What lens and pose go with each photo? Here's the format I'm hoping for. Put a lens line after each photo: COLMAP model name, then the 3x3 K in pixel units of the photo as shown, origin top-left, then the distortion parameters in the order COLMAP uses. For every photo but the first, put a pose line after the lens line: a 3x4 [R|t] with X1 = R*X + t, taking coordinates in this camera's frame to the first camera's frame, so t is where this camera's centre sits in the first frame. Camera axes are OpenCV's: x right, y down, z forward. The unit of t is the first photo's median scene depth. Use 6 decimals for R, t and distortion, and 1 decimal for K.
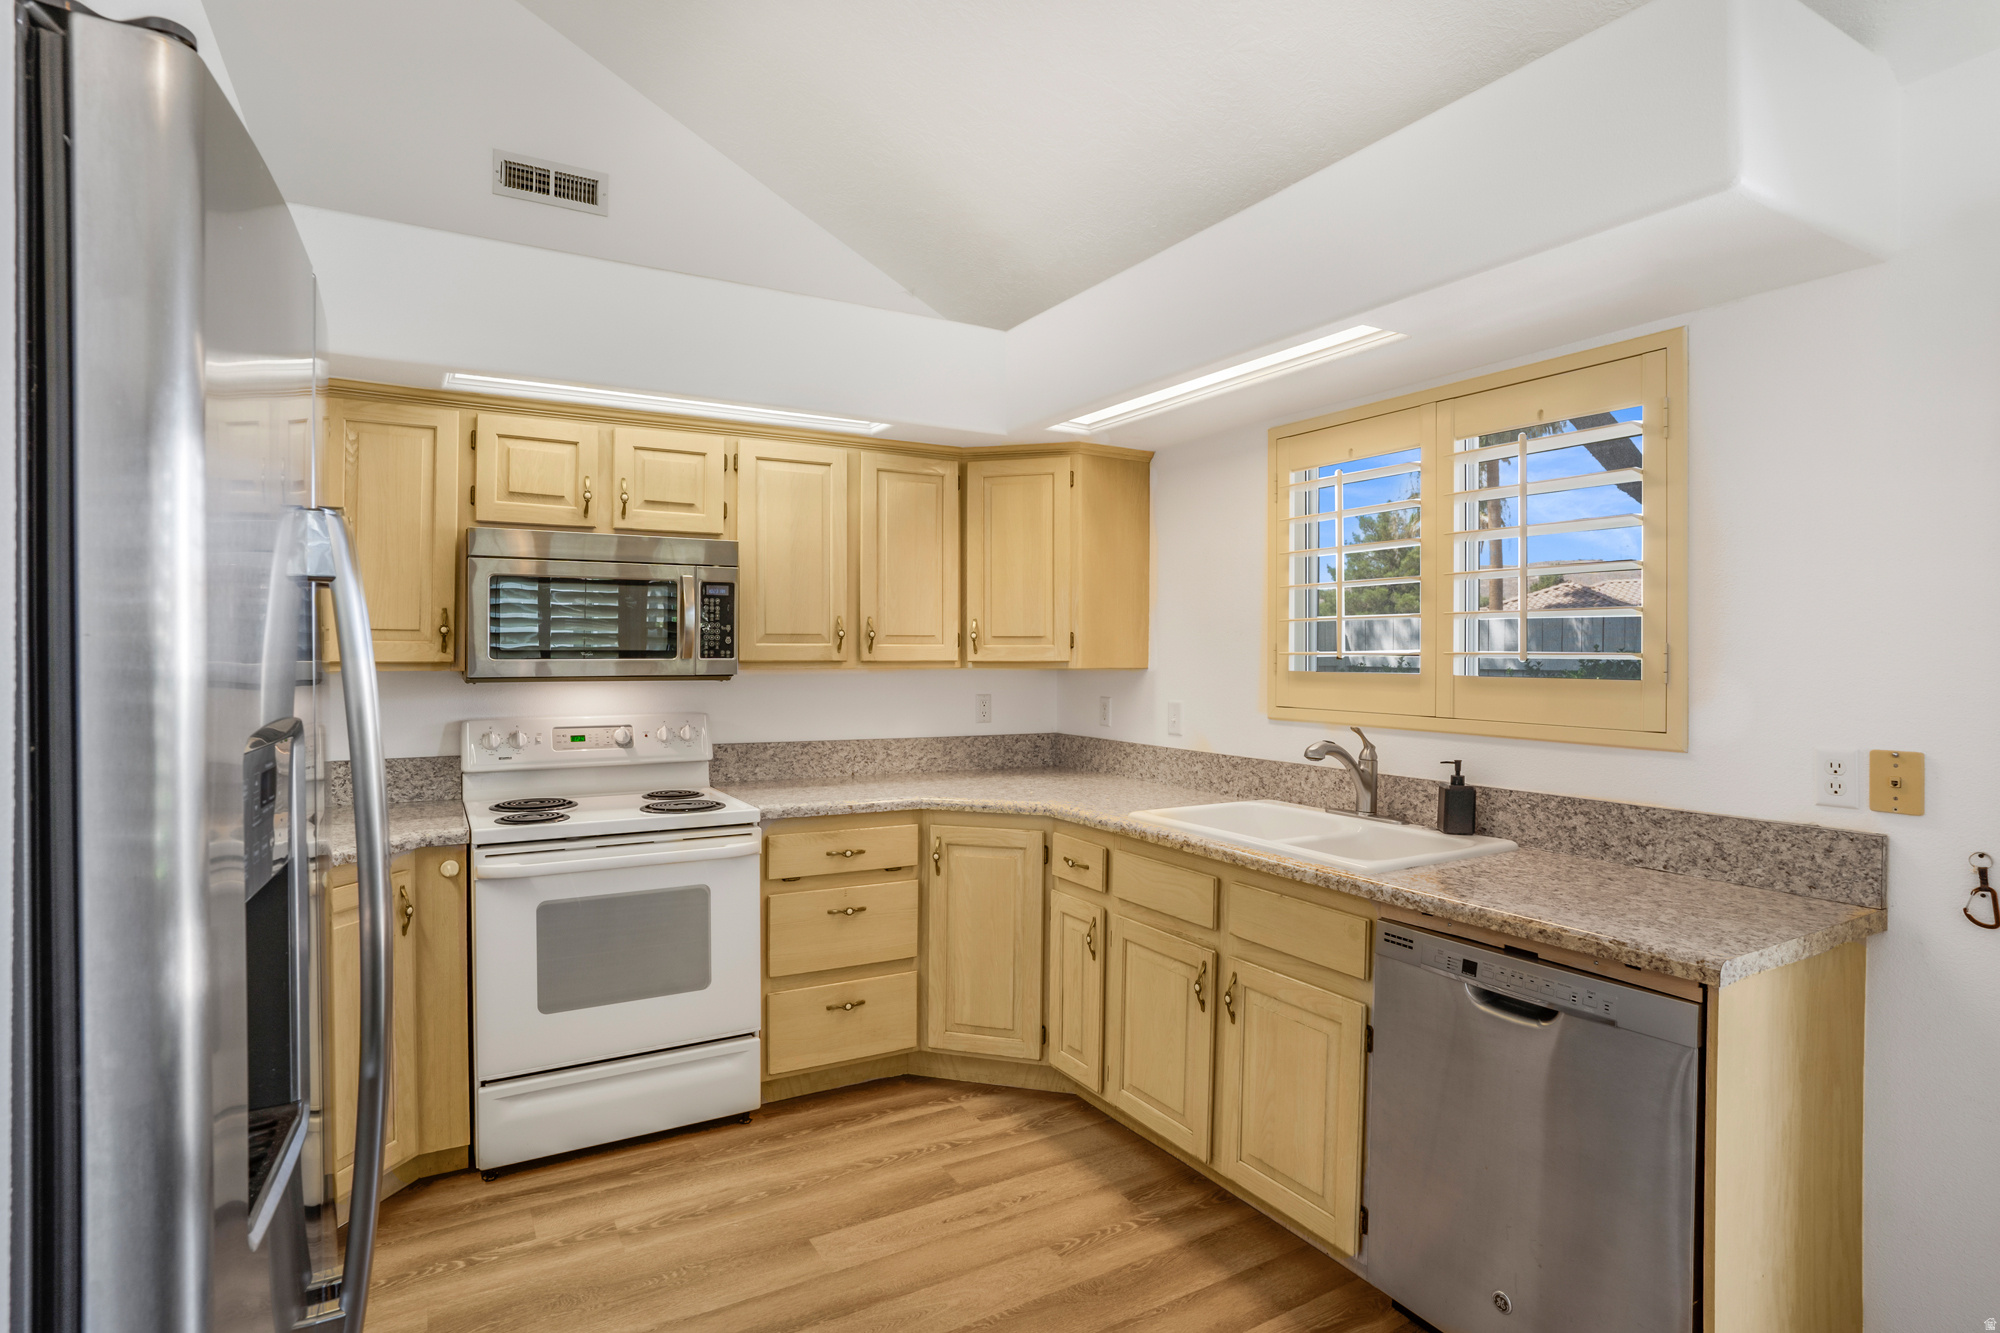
lens RADIAL K [[1013.1, 0, 995.6], [0, 1013.1, 651.4], [0, 0, 1]] dist [-0.070554, 0.042824]
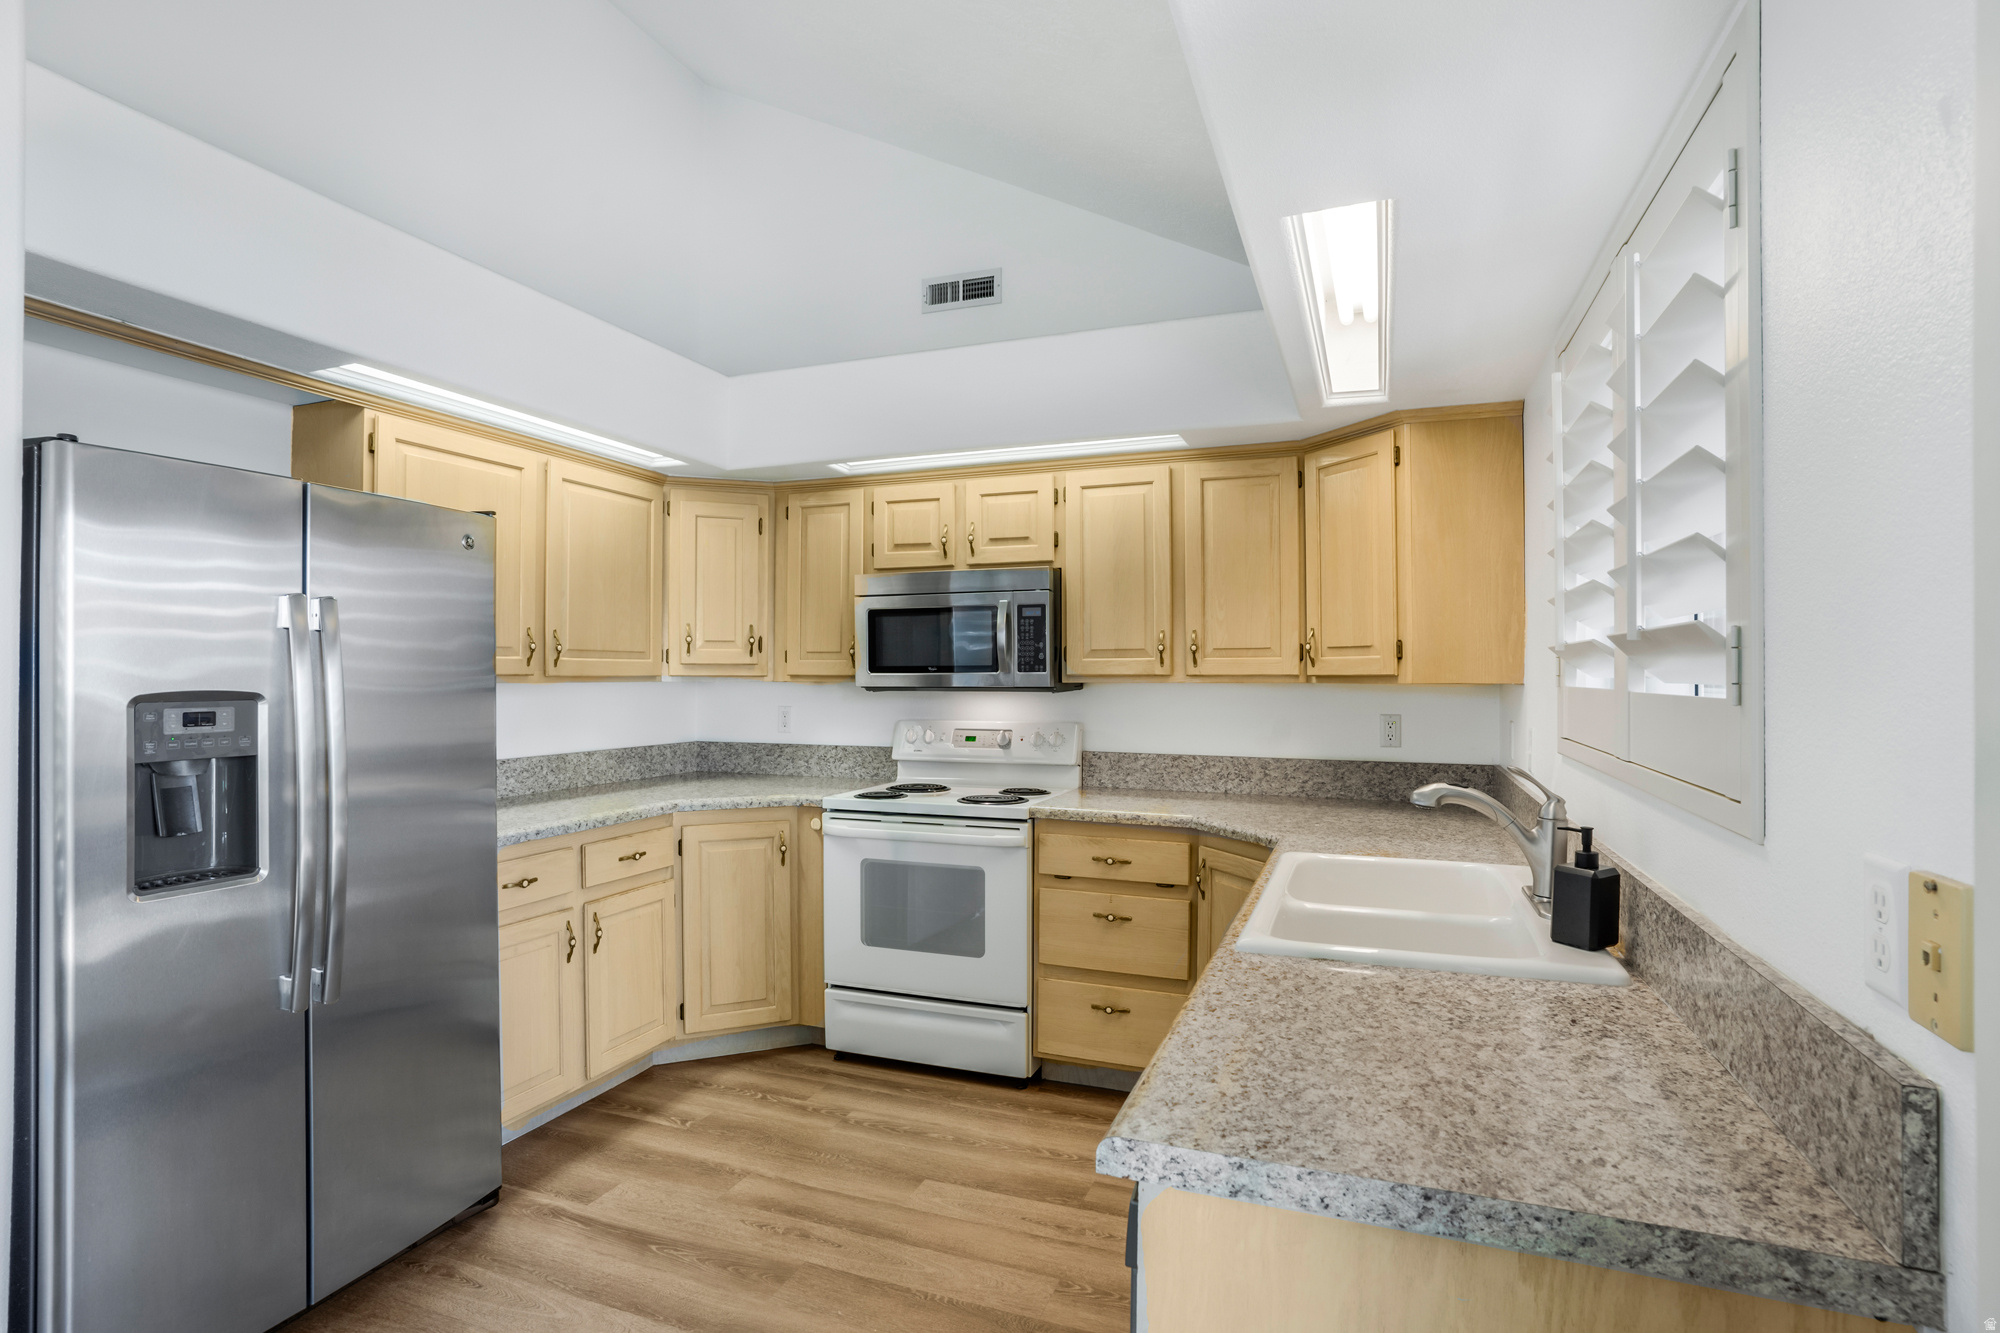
lens RADIAL K [[1001.7, 0, 1000.0], [0, 1001.7, 666.5], [0, 0, 1]] dist [-0.064530, 0.000999]
pose [[0.625711, -0.009261, -0.780000, 0.577986], [0.002690, 0.999949, -0.009715, 0.011331], [0.780050, 0.003981, 0.625705, 0.274524]]
